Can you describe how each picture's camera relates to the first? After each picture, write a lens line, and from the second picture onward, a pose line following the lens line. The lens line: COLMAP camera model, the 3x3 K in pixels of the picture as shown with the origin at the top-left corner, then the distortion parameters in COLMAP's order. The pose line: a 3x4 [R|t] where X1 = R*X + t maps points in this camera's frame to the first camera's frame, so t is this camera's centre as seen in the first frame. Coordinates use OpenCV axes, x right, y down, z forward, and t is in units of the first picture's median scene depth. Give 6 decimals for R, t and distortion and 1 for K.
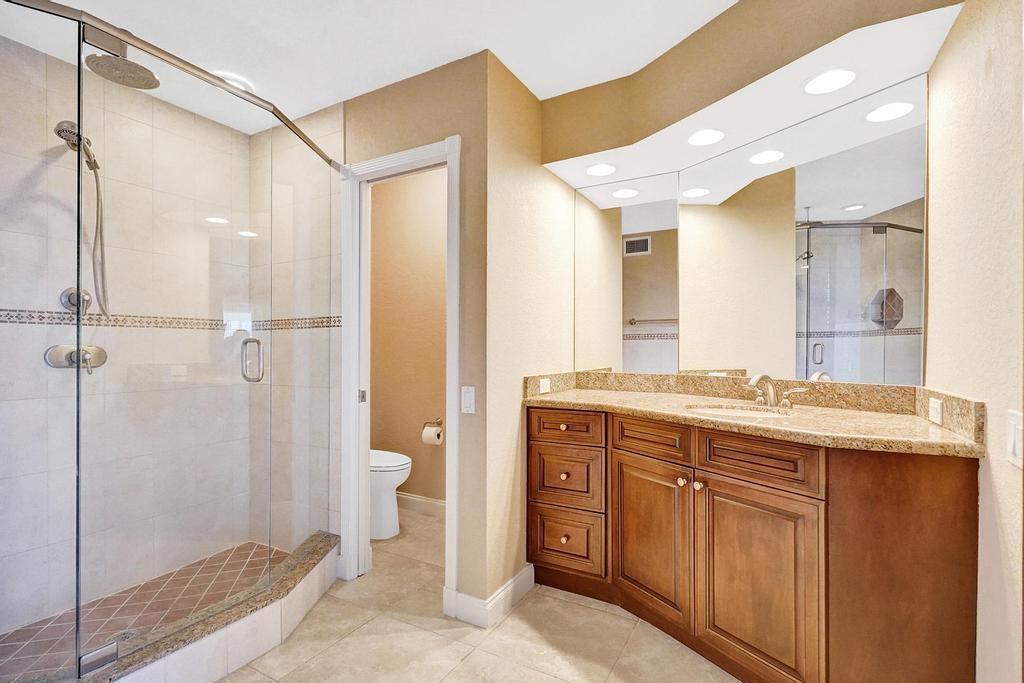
lens RADIAL K [[486.0, 0, 511.0], [0, 486.0, 347.7], [0, 0, 1]] dist [-0.059105, 0.025362]
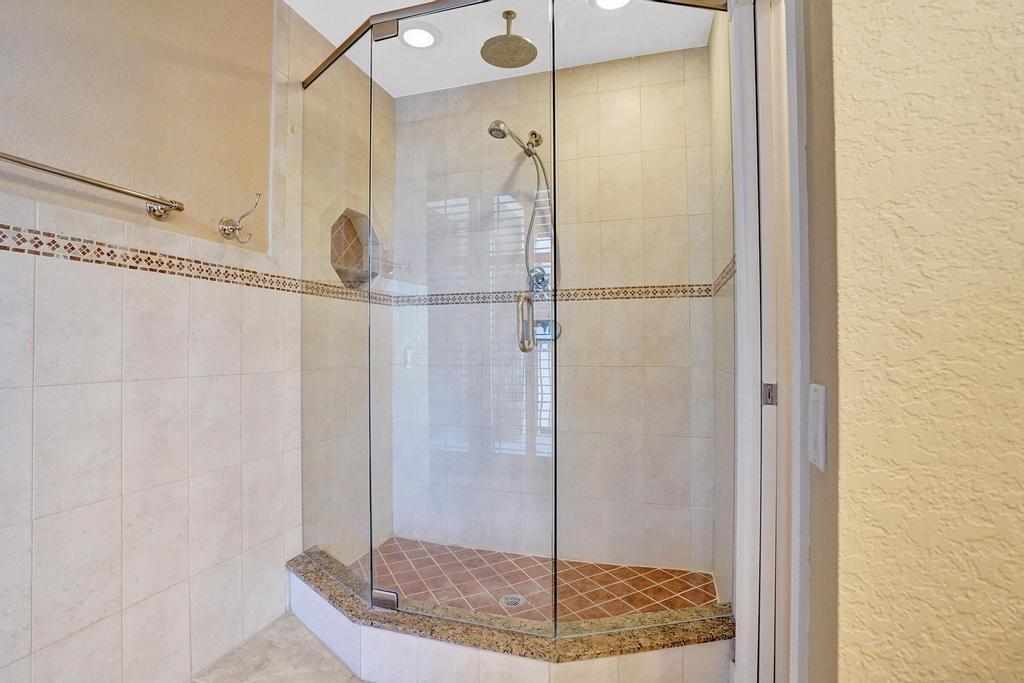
lens RADIAL K [[486.0, 0, 511.0], [0, 486.0, 347.7], [0, 0, 1]] dist [-0.059105, 0.025362]
pose [[0.212933, 0.009415, -0.977021, 0.158487], [0.003940, 0.999937, 0.010494, 0.045058], [0.977059, -0.006084, 0.212883, 0.659612]]
